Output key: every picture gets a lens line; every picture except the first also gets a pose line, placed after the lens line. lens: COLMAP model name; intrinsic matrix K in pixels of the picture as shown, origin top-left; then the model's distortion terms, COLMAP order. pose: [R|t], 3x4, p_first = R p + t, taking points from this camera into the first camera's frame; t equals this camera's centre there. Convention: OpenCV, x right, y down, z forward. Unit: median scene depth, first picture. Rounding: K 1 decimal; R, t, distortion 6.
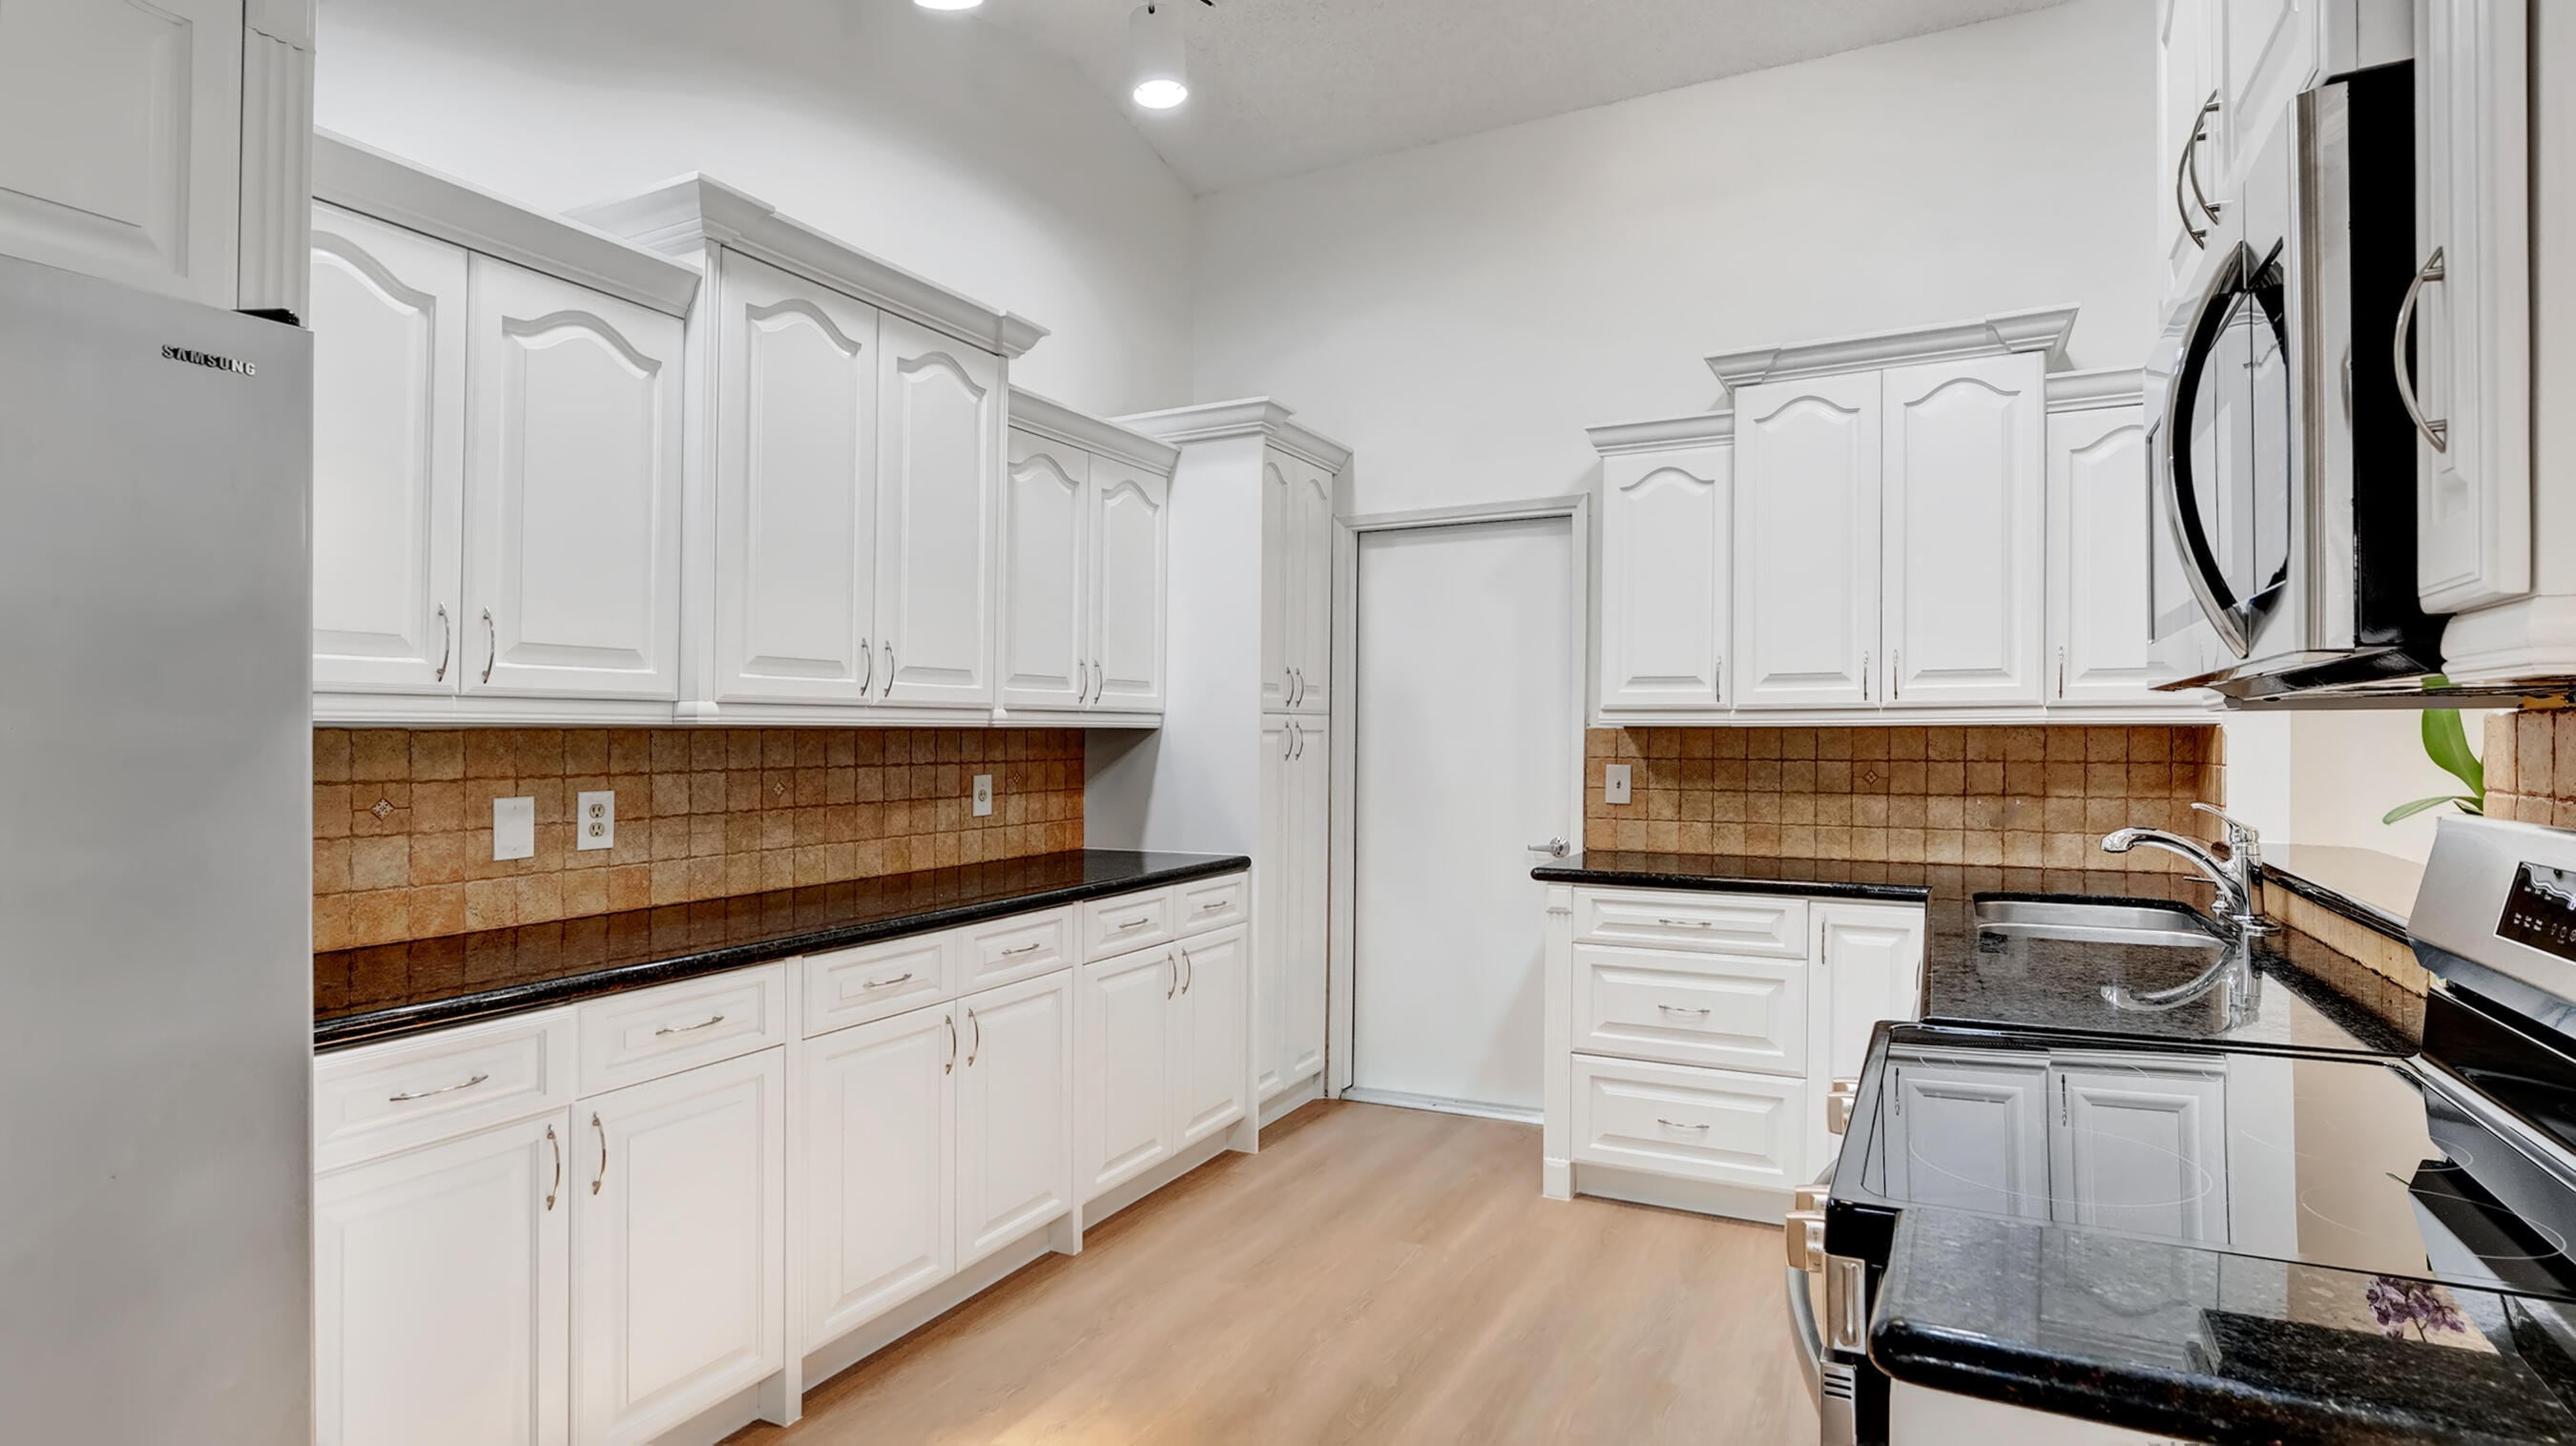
lens RADIAL K [[1292.3, 0, 1294.8], [0, 1292.3, 753.2], [0, 0, 1]] dist [-0.013431, -0.000868]
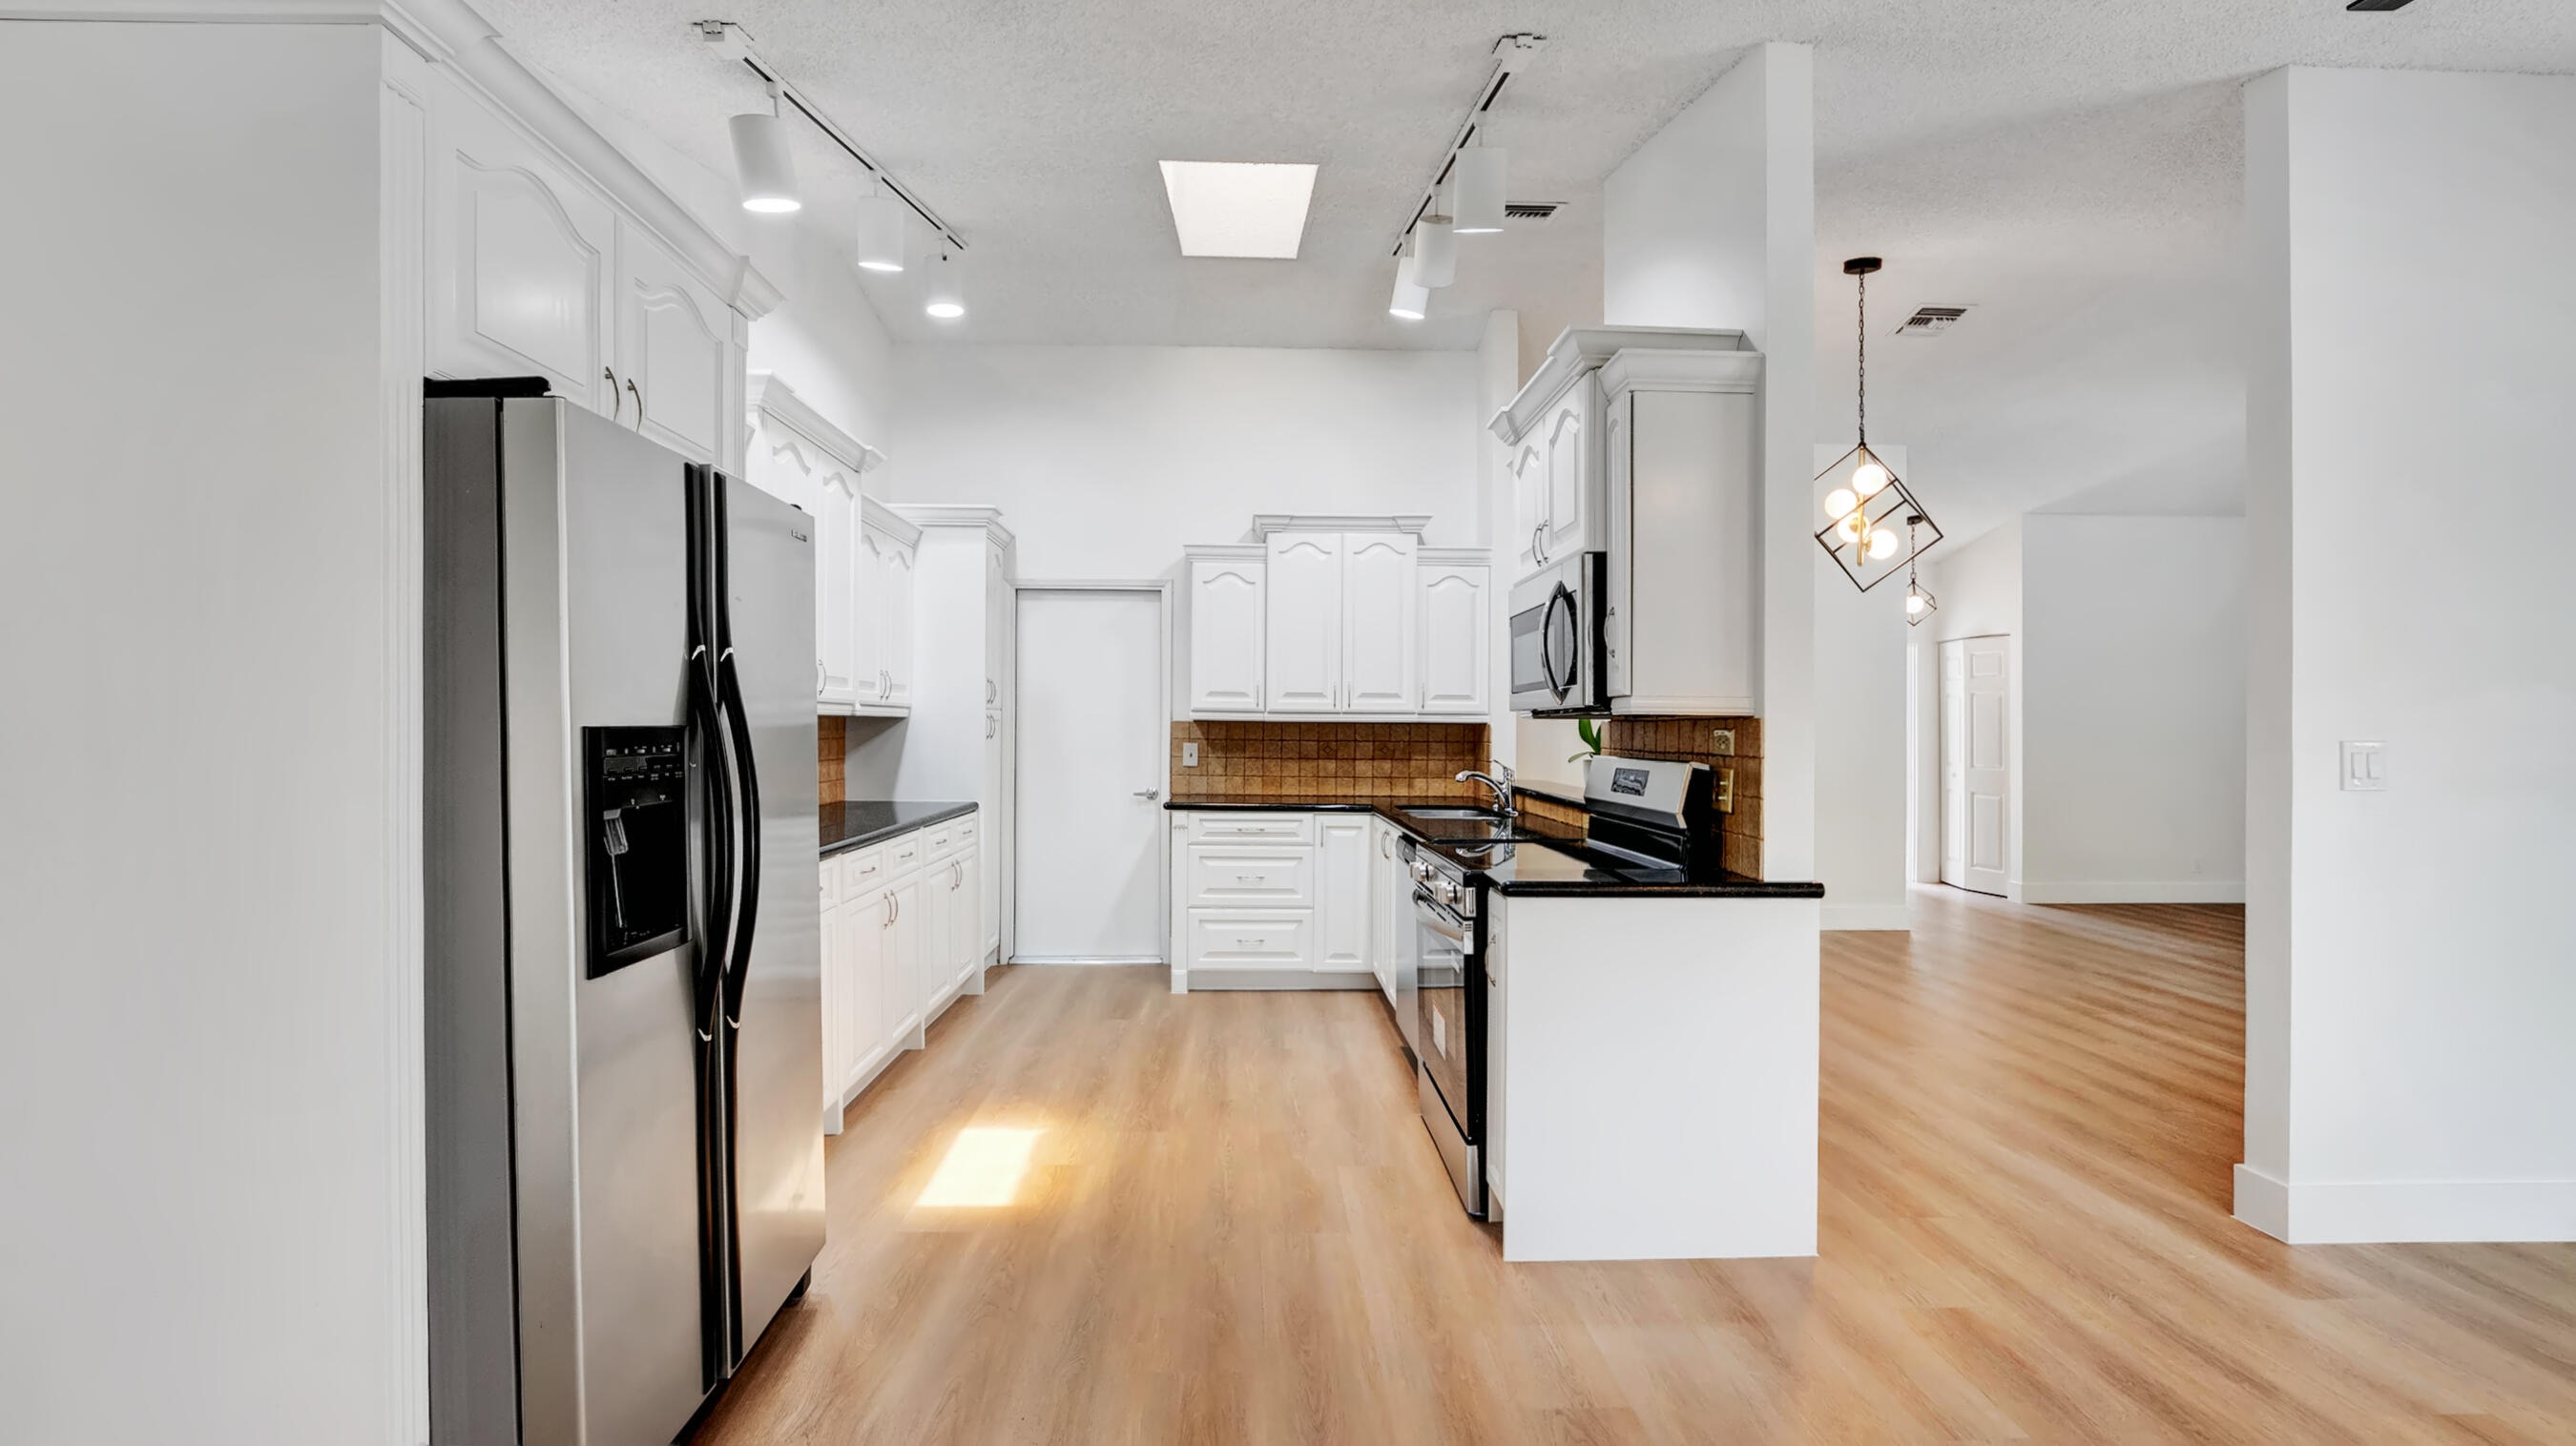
lens RADIAL K [[1071.6, 0, 1293.3], [0, 1071.6, 732.3], [0, 0, 1]] dist [-0.021789, 0.000036]
pose [[0.871576, 0.006942, 0.490211, -0.352987], [-0.003644, 0.999964, -0.007681, 0.005890], [-0.490247, 0.004909, 0.871570, -0.311574]]
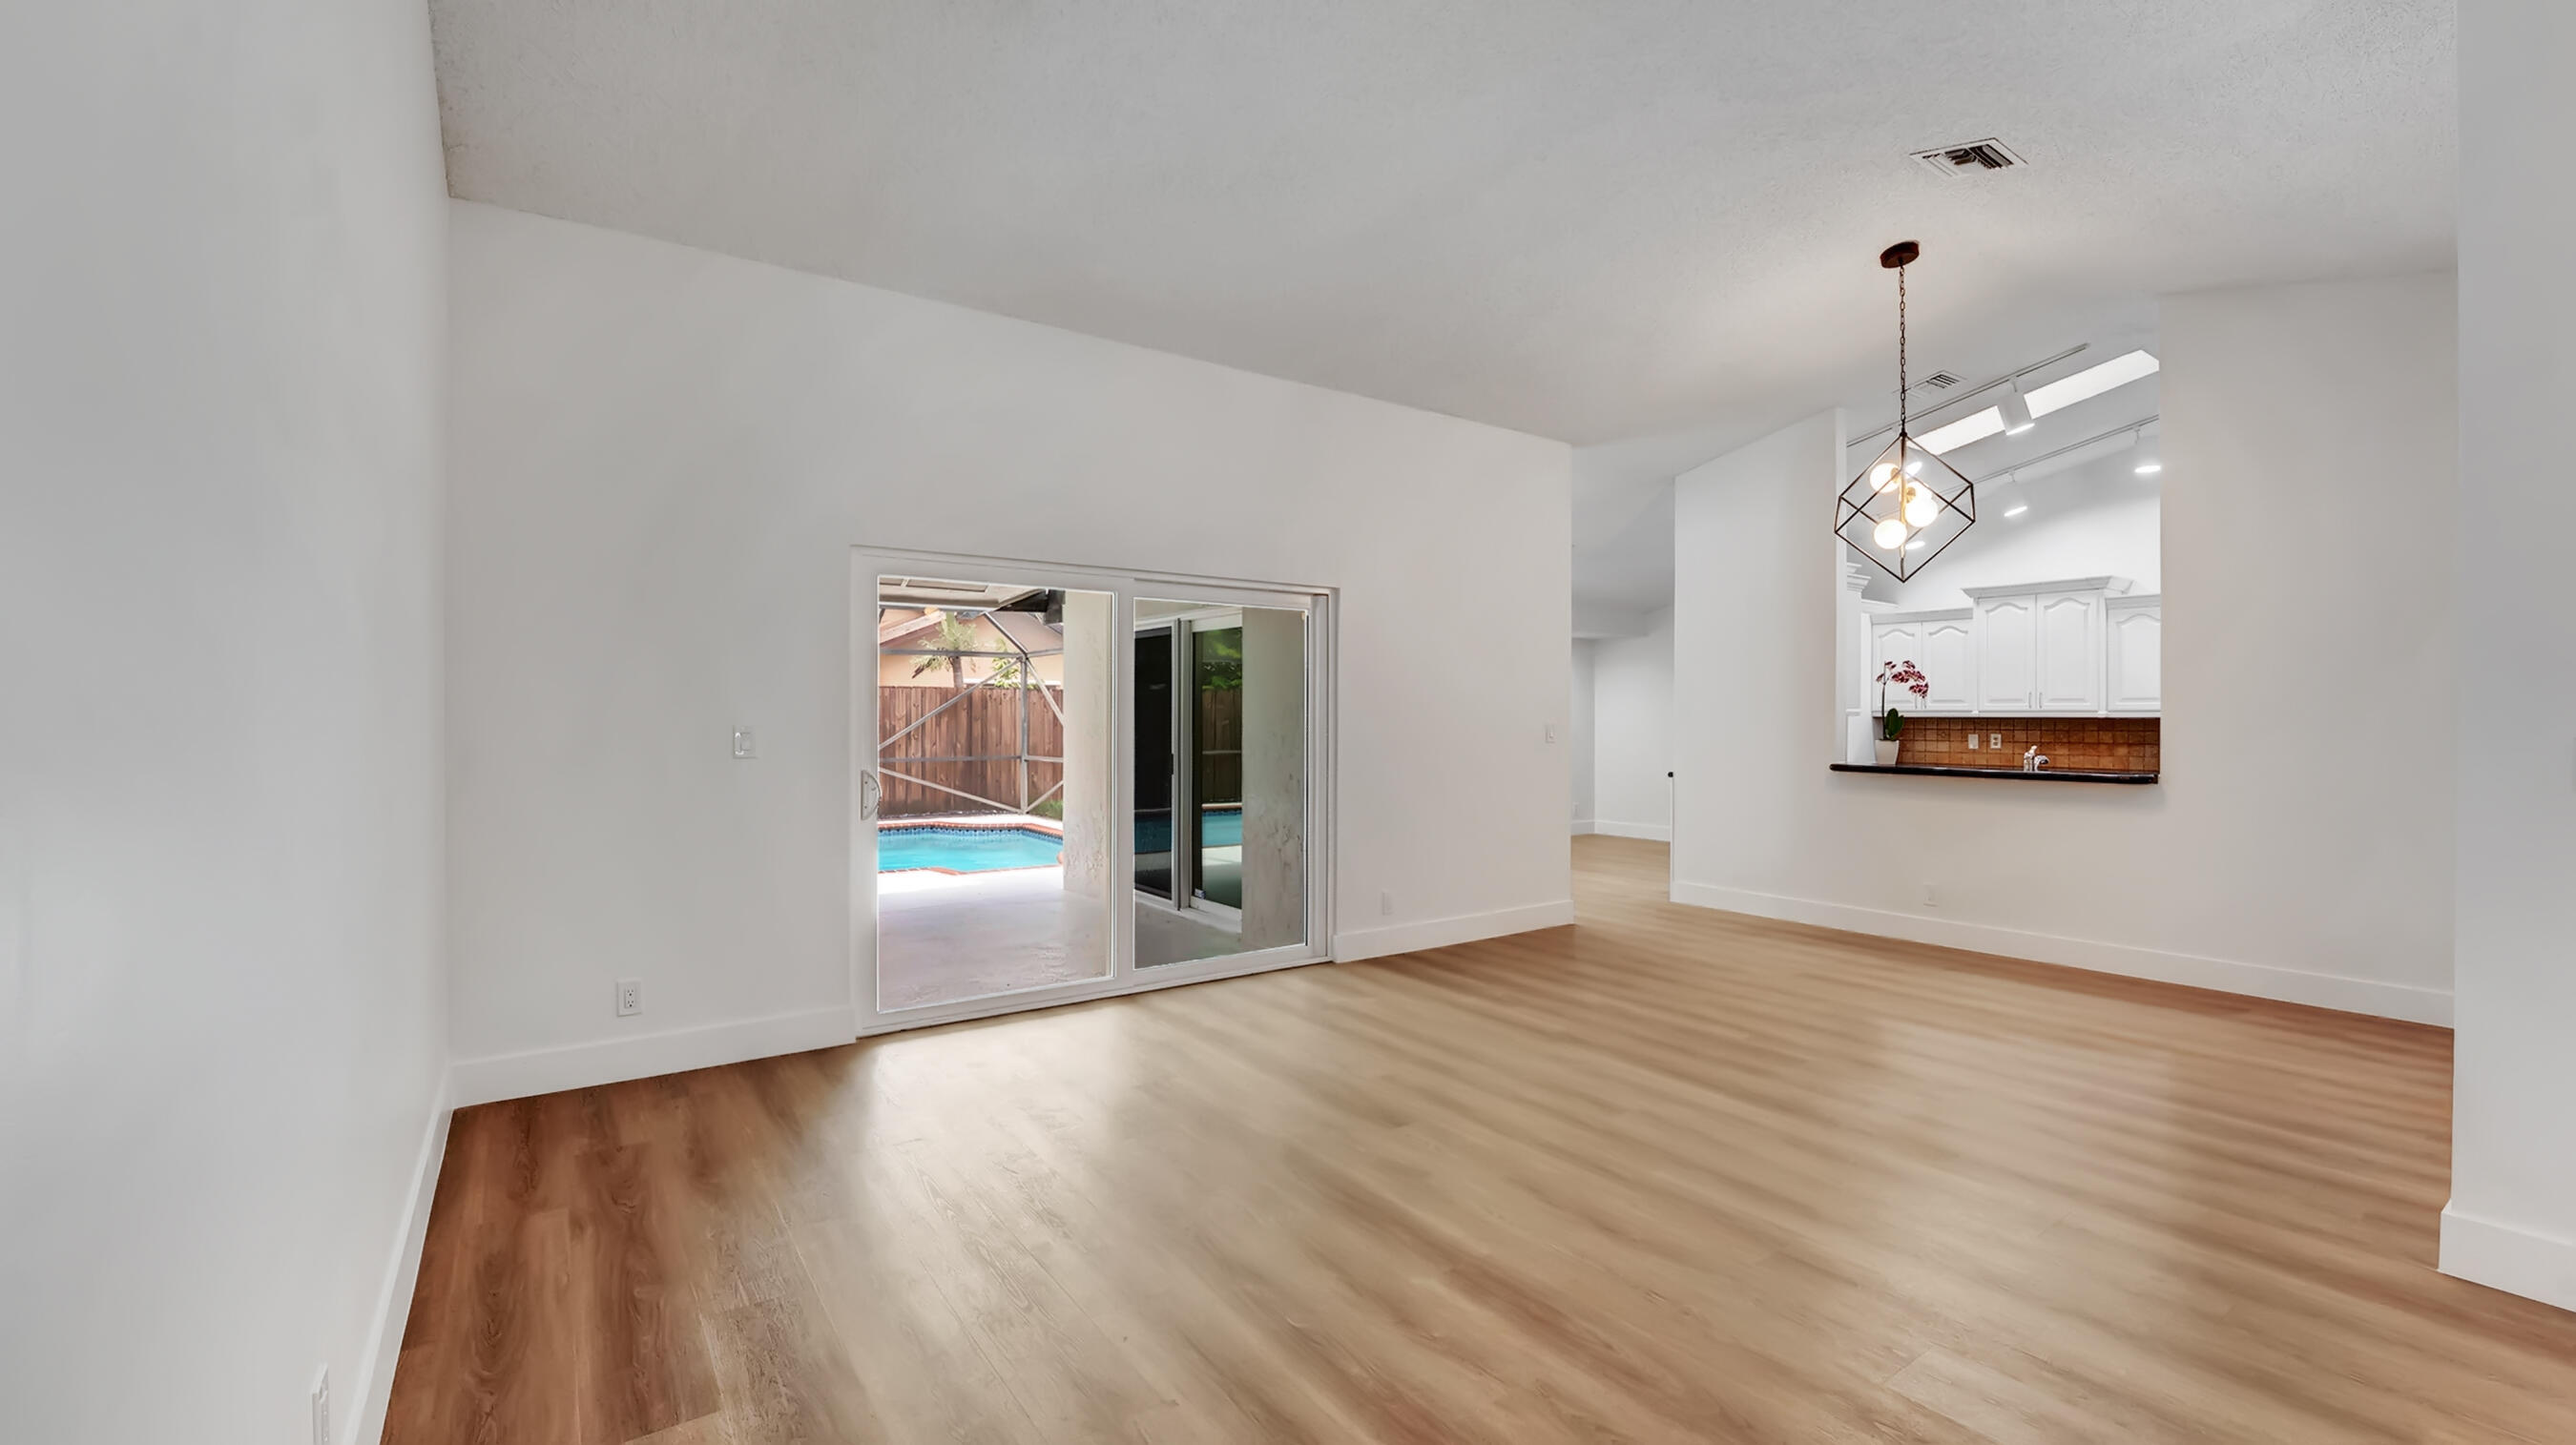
lens RADIAL K [[1071.6, 0, 1293.3], [0, 1071.6, 731.8], [0, 0, 1]] dist [-0.021789, 0.000036]
pose [[-0.469884, 0.018496, -0.882534, 2.378827], [-0.010776, 0.999586, 0.026686, -0.028369], [0.882662, 0.022050, -0.469491, 0.461929]]
